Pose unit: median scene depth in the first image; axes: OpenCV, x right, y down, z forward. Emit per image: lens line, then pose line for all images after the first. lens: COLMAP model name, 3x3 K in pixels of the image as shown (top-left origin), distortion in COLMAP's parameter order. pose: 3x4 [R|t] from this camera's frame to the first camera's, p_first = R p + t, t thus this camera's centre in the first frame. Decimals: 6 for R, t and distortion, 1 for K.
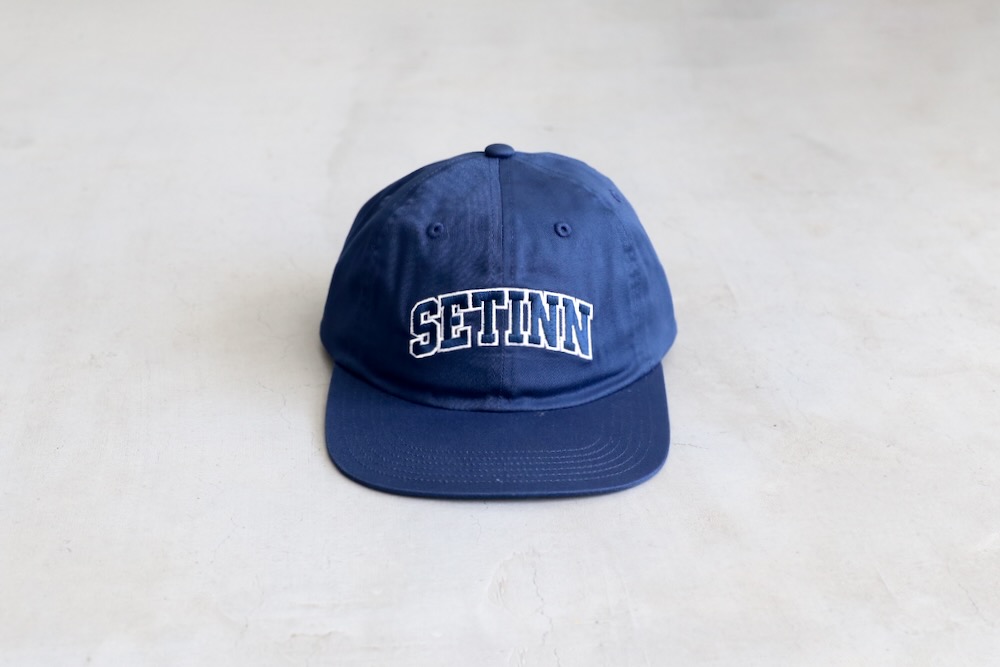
lens RADIAL K [[1490.2, 0, 500.4], [0, 1490.2, 334.6], [0, 0, 1]] dist [-0.117634, 0.076732]
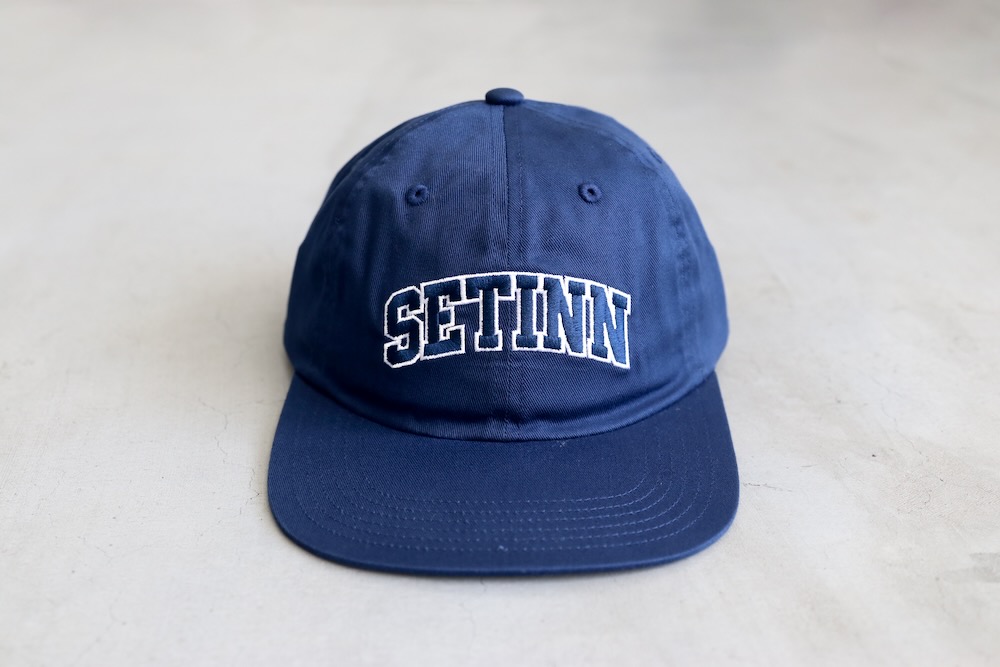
lens RADIAL K [[1091.7, 0, 496.3], [0, 1091.7, 333.1], [0, 0, 1]] dist [-0.109513, 0.041518]
pose [[0.999772, -0.004817, -0.020822, 0.006566], [0.004811, 0.999988, -0.000321, -0.001167], [0.020824, 0.000221, 0.999783, 0.461396]]
